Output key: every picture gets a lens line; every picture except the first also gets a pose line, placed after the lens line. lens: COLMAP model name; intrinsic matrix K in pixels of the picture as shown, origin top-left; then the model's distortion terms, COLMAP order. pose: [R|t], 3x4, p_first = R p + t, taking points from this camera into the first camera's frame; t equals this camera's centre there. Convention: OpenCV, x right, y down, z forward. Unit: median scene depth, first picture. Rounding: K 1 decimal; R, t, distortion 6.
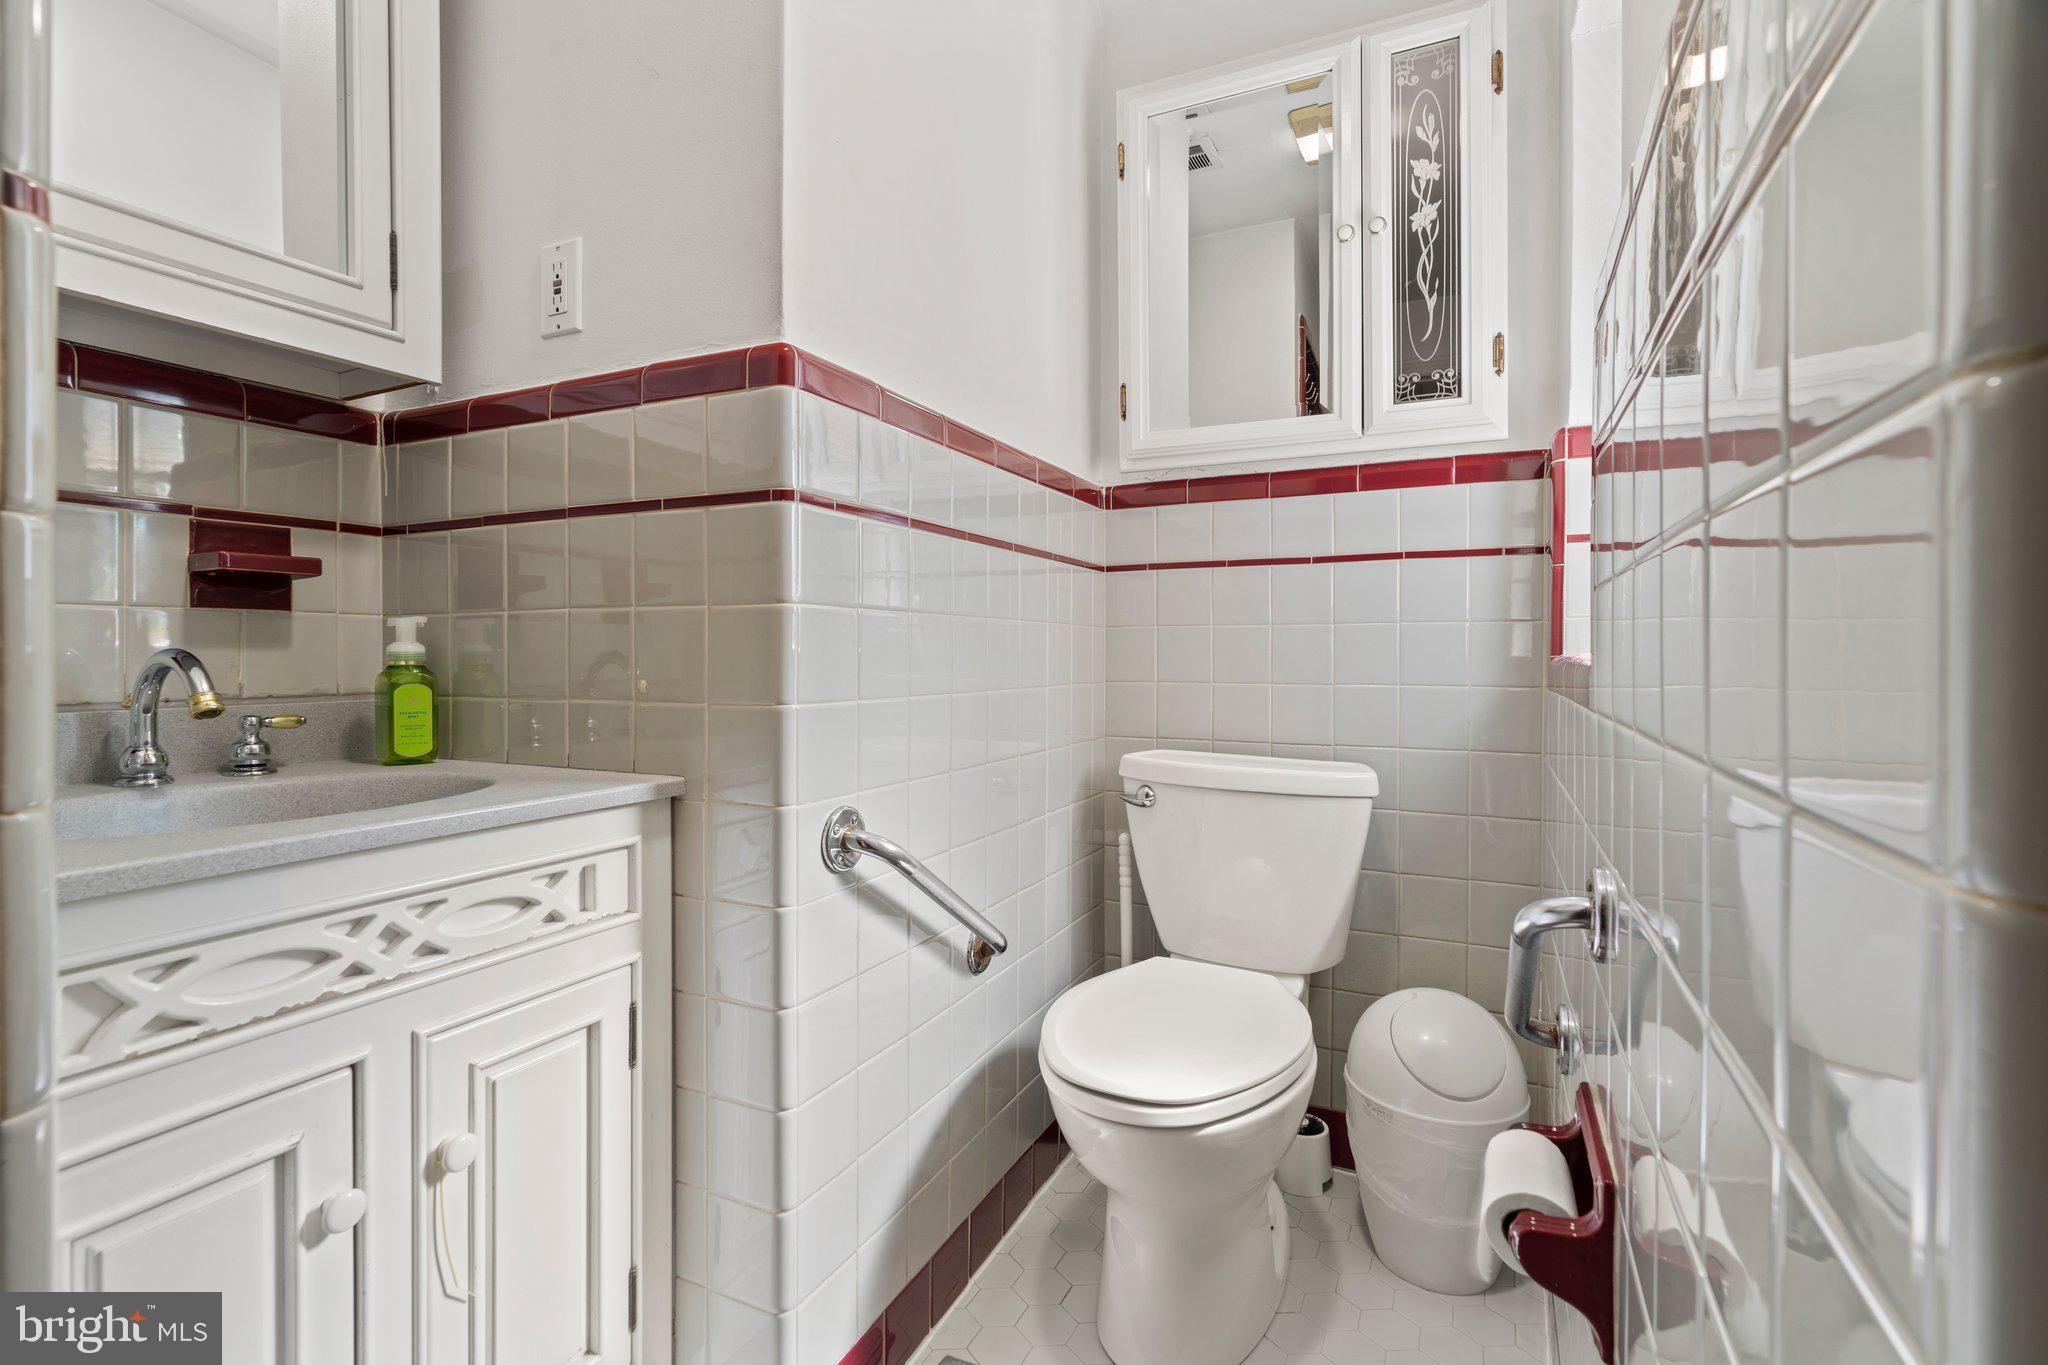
lens RADIAL K [[921.8, 0, 1005.5], [0, 921.8, 668.2], [0, 0, 1]] dist [-0.012990, 0.004689]
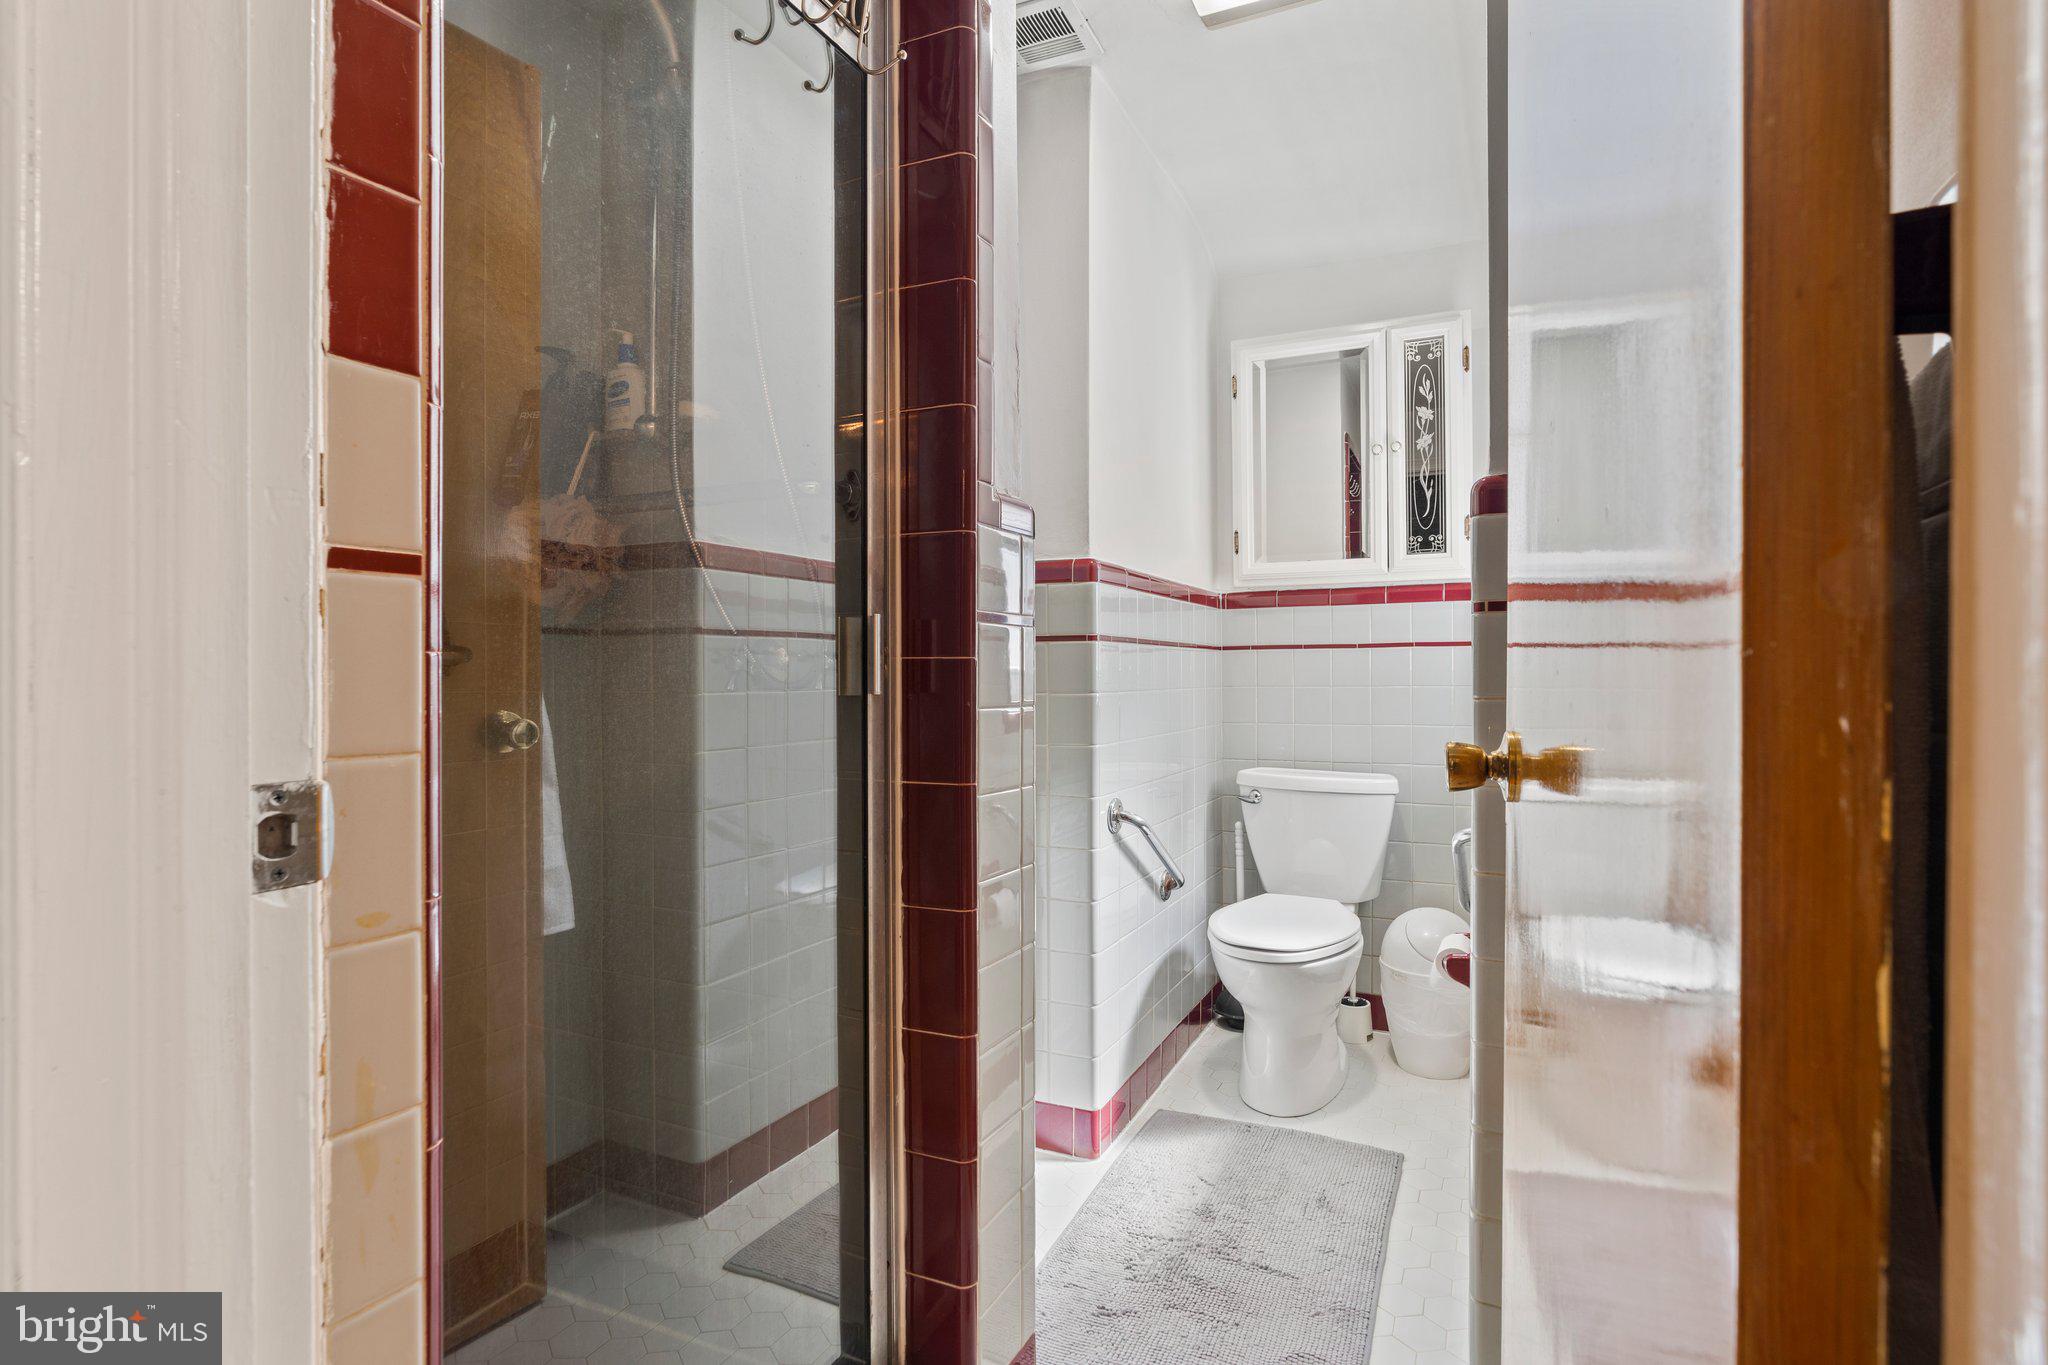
lens RADIAL K [[1104.6, 0, 1036.5], [0, 1104.6, 680.7], [0, 0, 1]] dist [0.002565, 0.000180]
pose [[0.998966, -0.007071, 0.044905, -0.330054], [0.007026, 0.999975, 0.001174, -0.070397], [-0.044913, -0.000857, 0.998991, -0.948887]]
